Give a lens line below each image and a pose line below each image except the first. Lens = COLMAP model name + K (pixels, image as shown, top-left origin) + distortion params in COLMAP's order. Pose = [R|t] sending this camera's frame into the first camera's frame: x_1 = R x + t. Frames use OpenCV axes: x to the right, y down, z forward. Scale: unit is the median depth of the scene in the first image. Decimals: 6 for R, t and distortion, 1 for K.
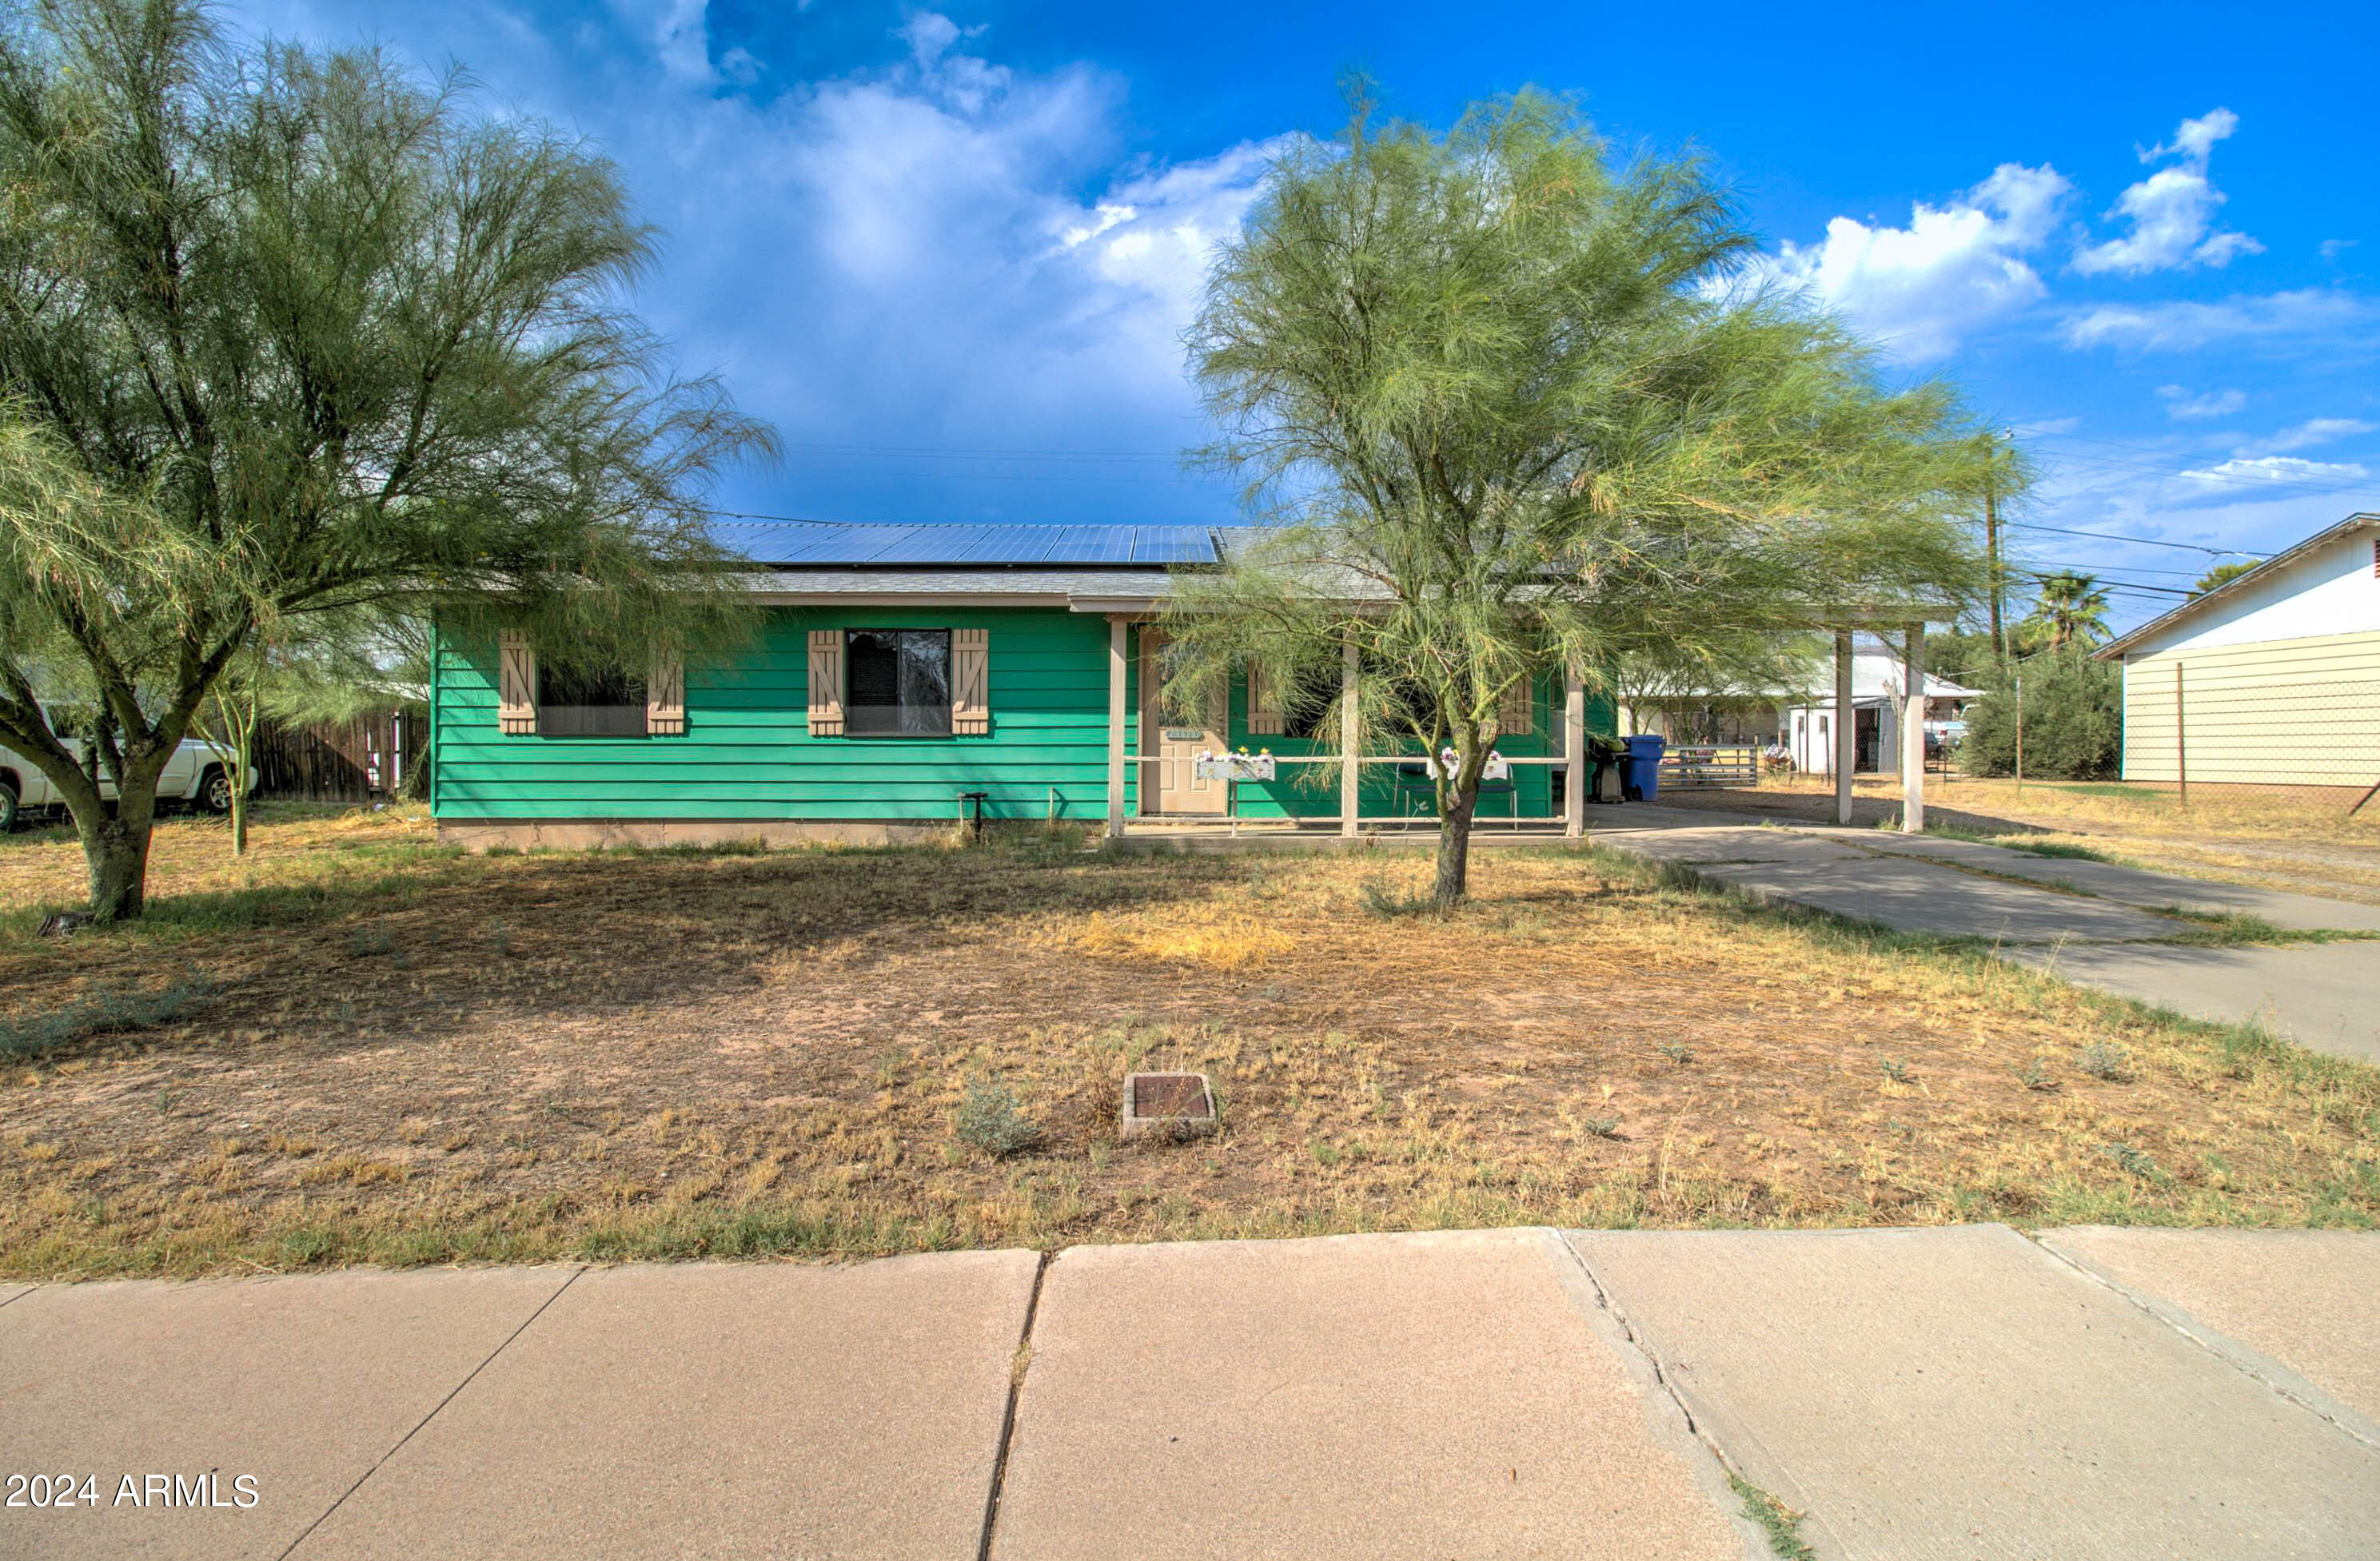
lens RADIAL K [[1112.6, 0, 1192.0], [0, 1112.6, 747.0], [0, 0, 1]] dist [-0.018472, -0.000552]
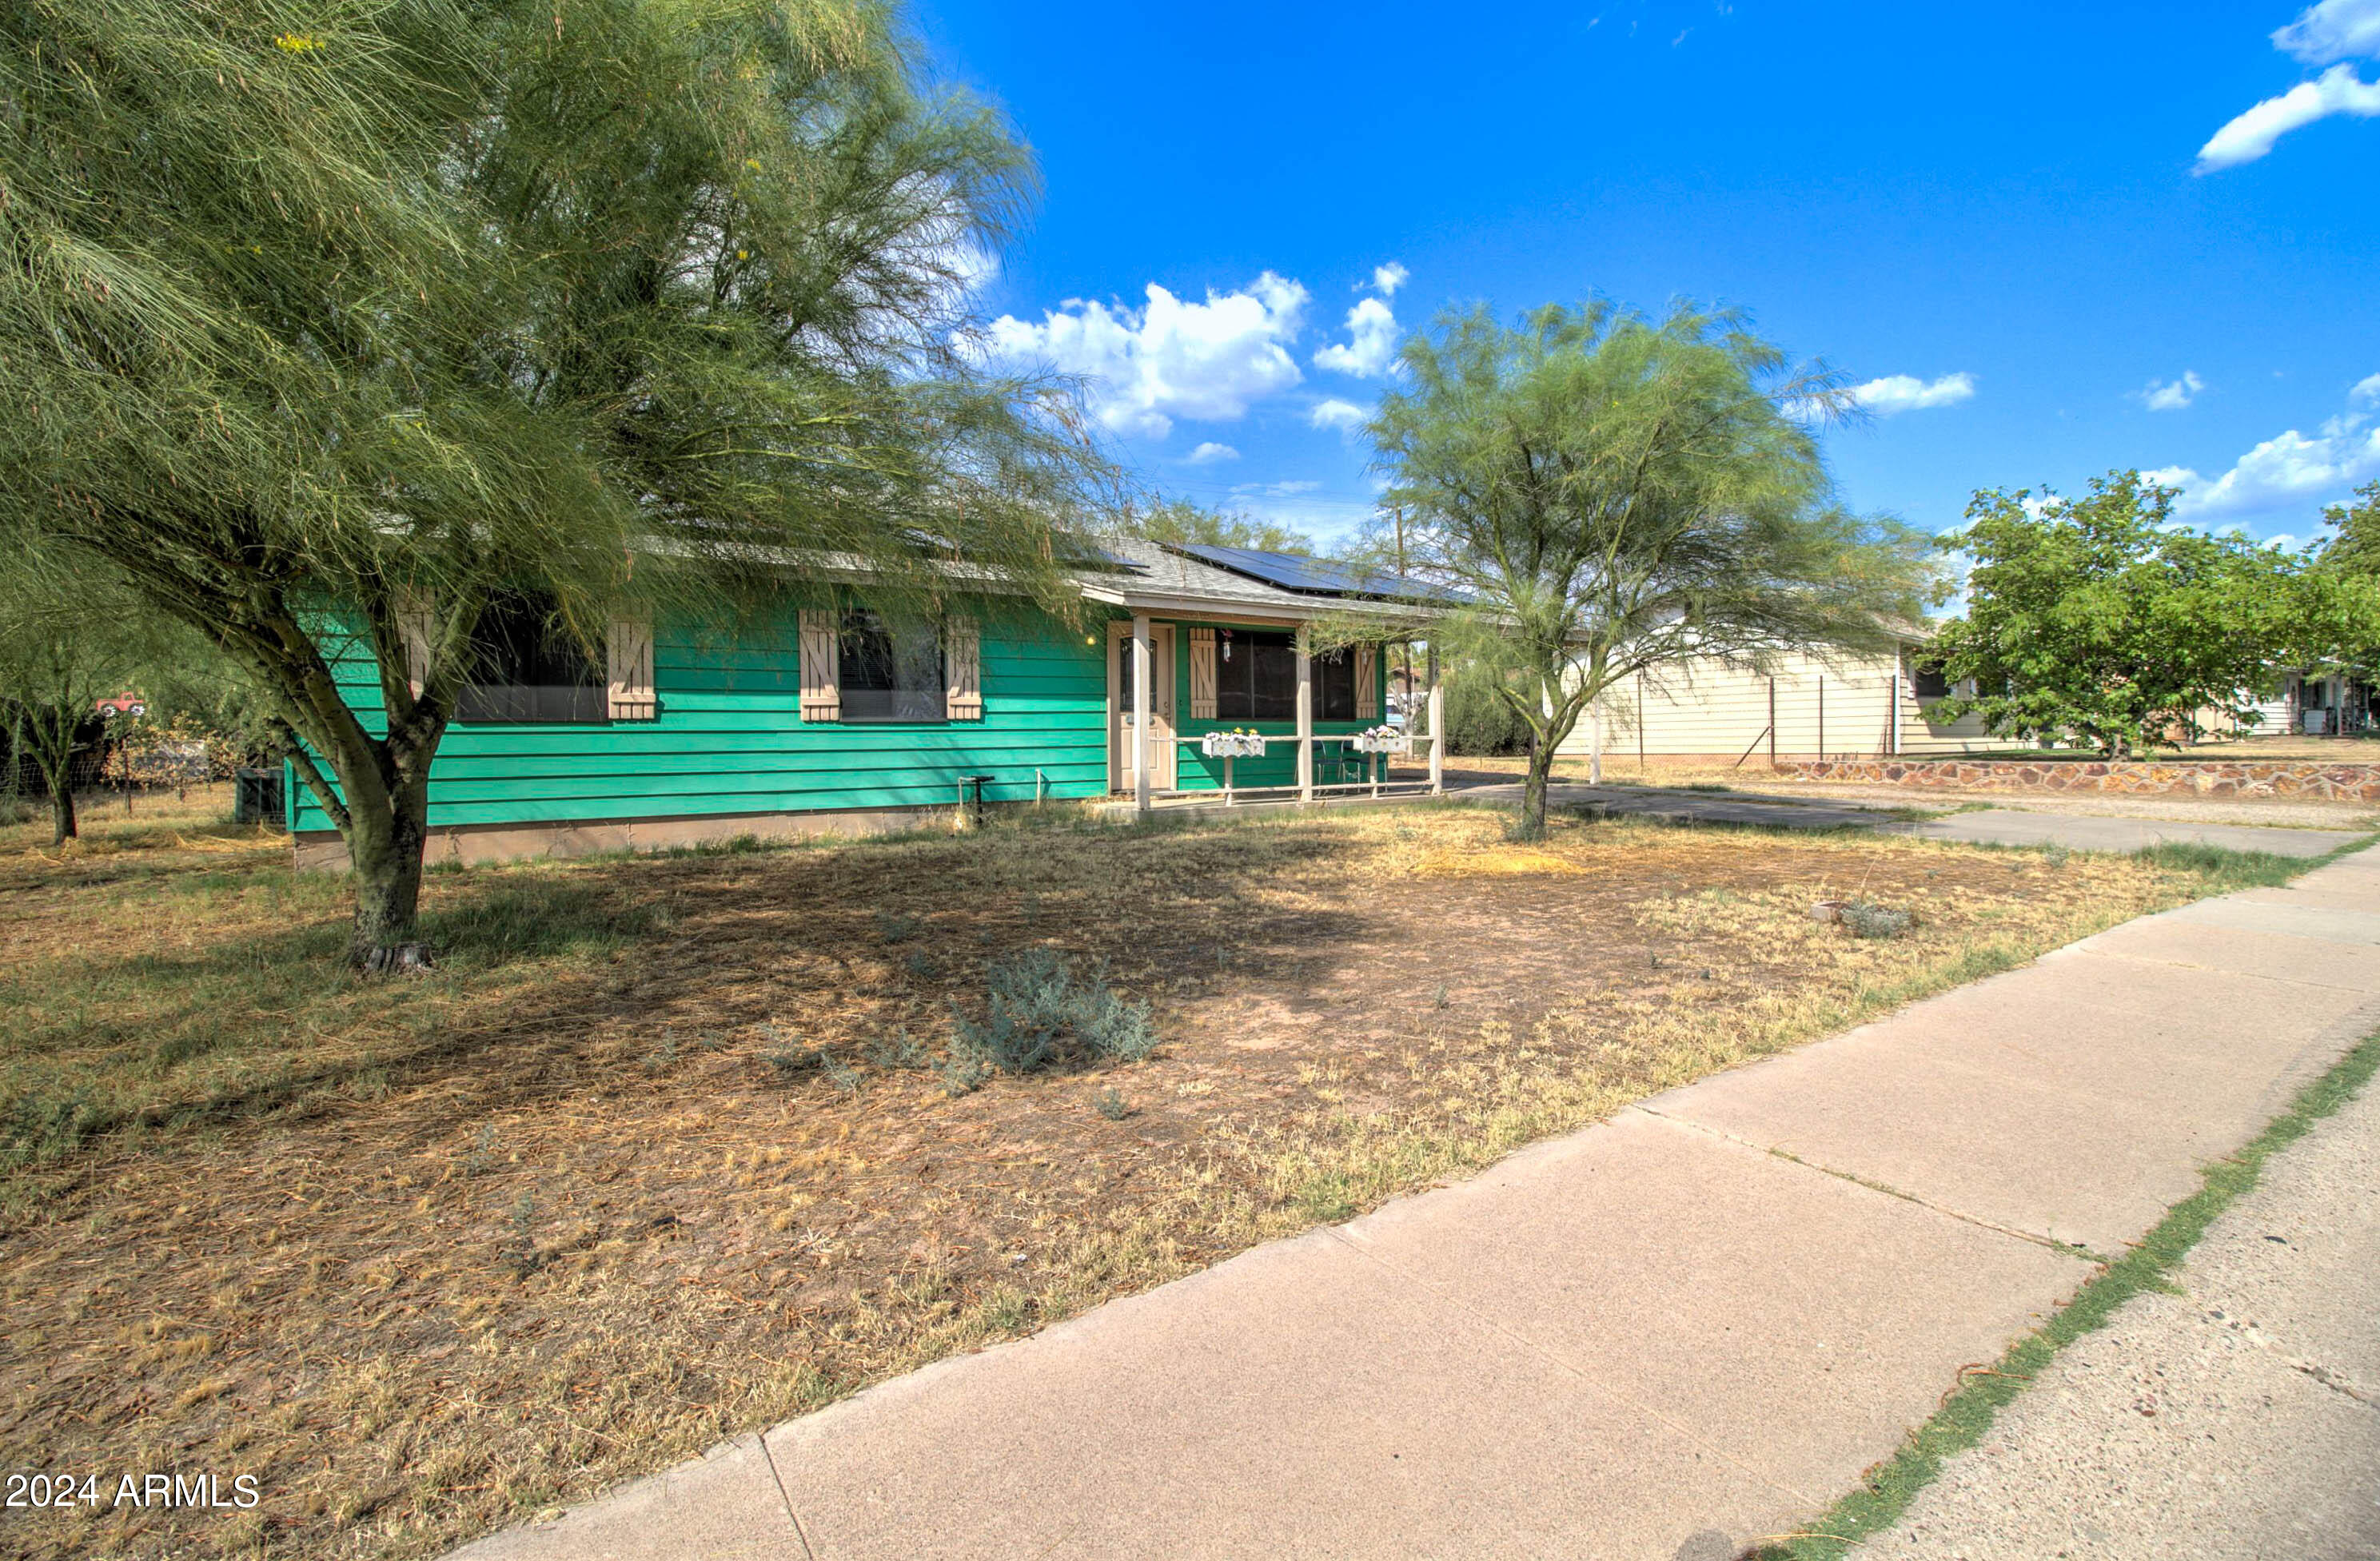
lens RADIAL K [[1093.6, 0, 1183.4], [0, 1093.6, 688.0], [0, 0, 1]] dist [-0.001210, -0.000162]
pose [[0.837883, 0.013293, 0.545689, -0.578153], [0.007750, 0.999313, -0.036242, -0.002322], [-0.545795, 0.034595, 0.837204, 0.050006]]
